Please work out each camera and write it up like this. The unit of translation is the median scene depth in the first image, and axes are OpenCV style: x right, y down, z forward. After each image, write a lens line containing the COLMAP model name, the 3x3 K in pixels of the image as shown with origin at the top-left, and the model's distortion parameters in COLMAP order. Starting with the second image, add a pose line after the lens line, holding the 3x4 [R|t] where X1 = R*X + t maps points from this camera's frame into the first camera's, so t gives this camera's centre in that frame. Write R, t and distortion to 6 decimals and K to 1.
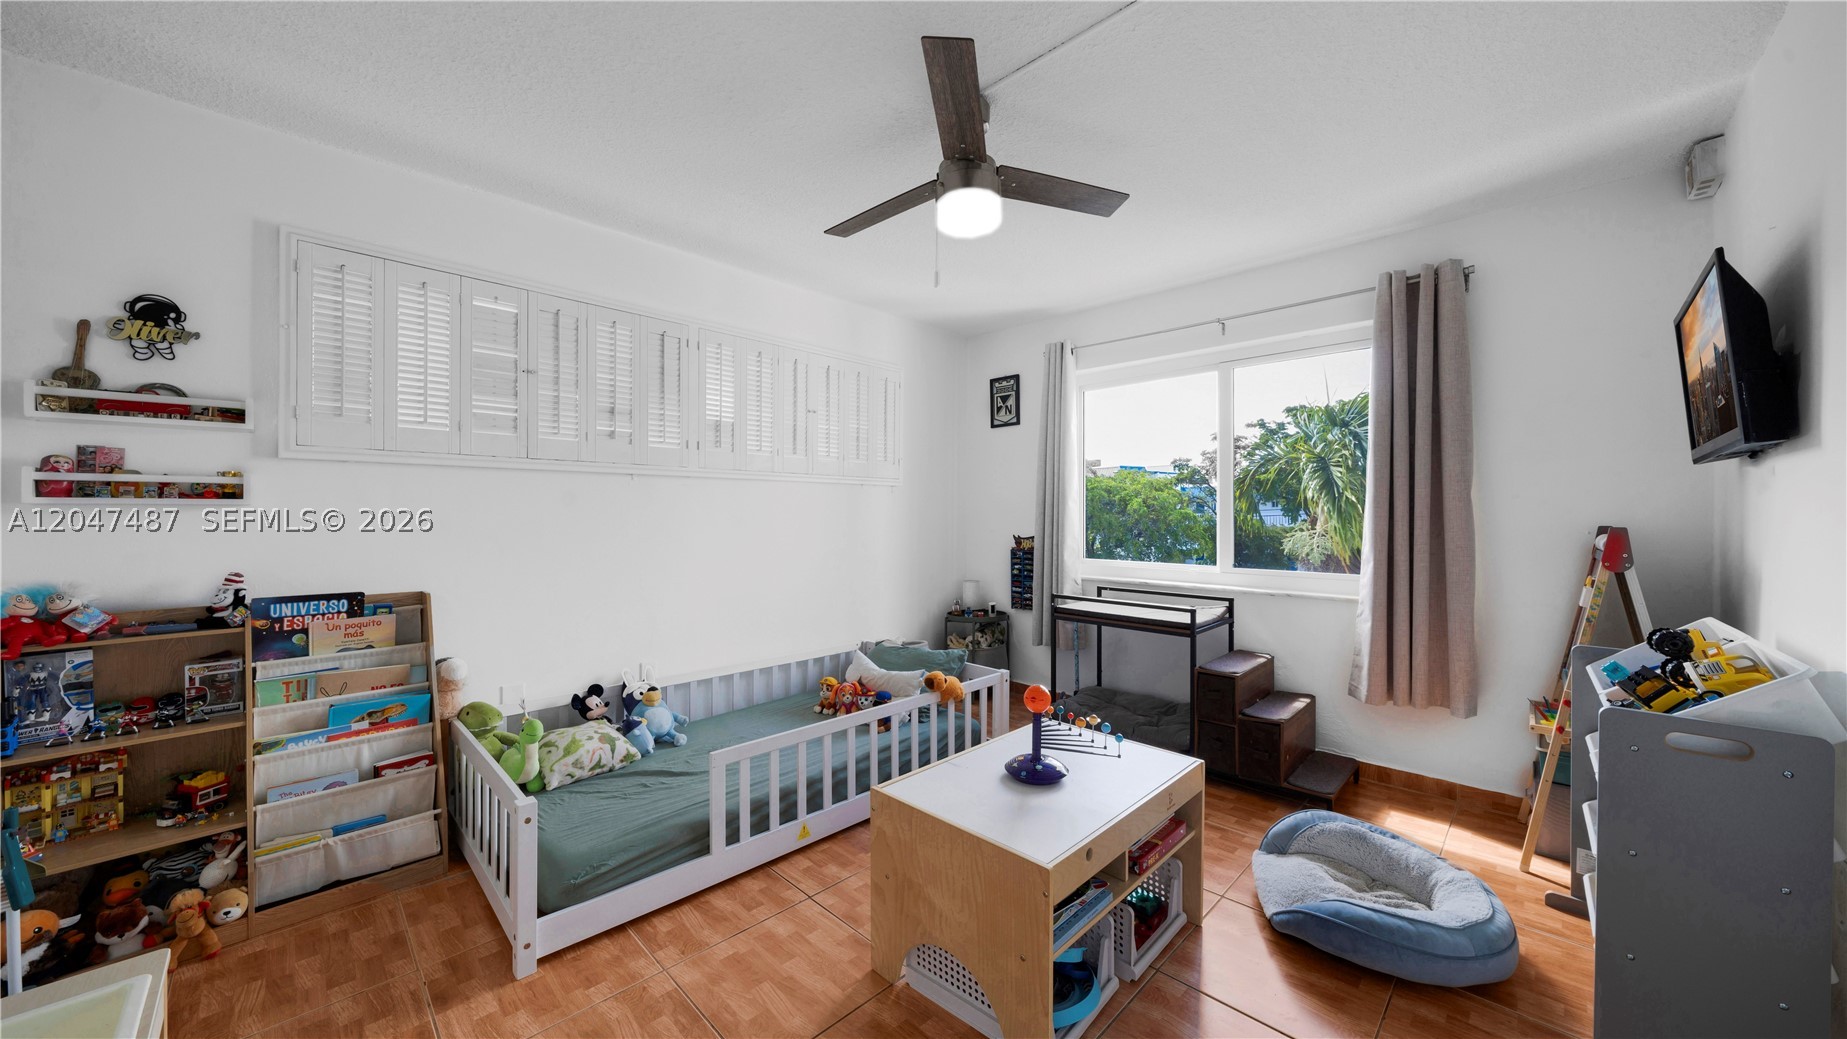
lens RADIAL K [[646.0, 0, 916.7], [0, 646.0, 511.3], [0, 0, 1]] dist [0.000032, 0.000112]
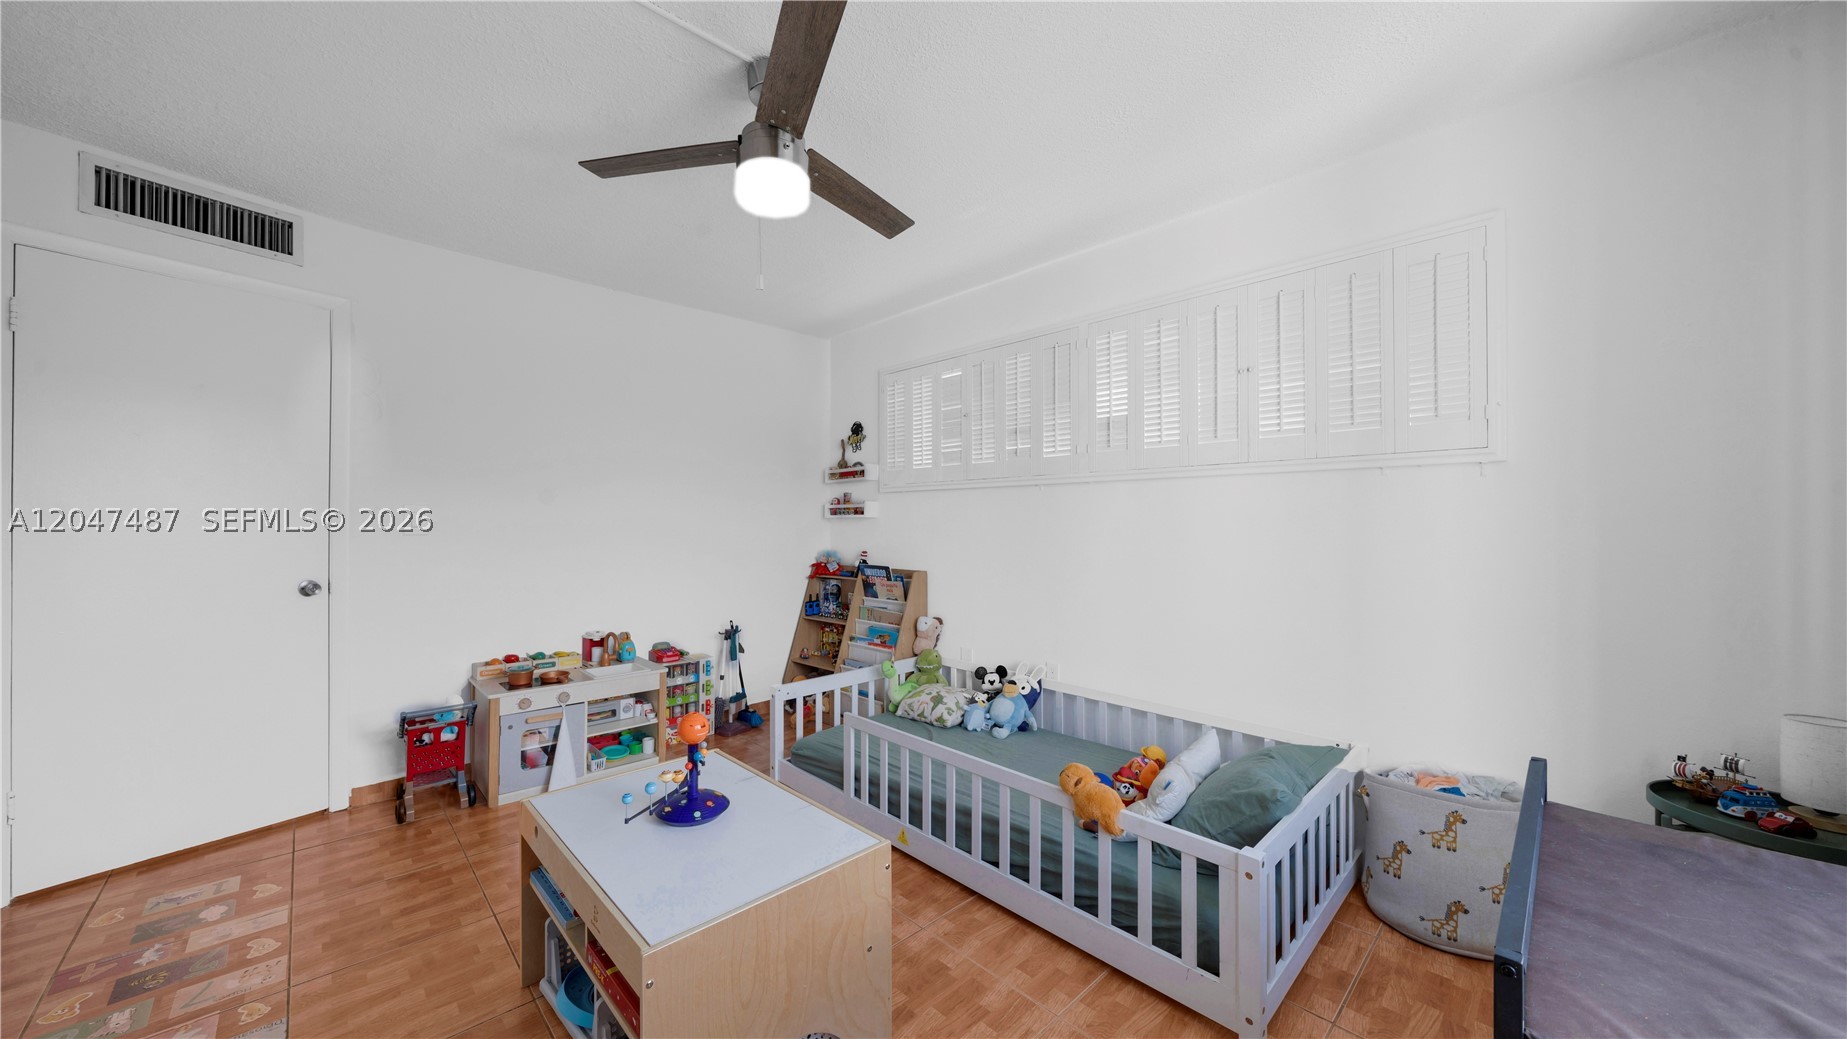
lens RADIAL K [[646.0, 0, 915.1], [0, 646.0, 516.6], [0, 0, 1]] dist [0.000032, 0.000112]
pose [[-0.023228, -0.016994, -0.999586, 0.608667], [-0.000147, 0.999856, -0.016995, 0.013685], [0.999730, -0.000248, -0.023227, 0.765155]]
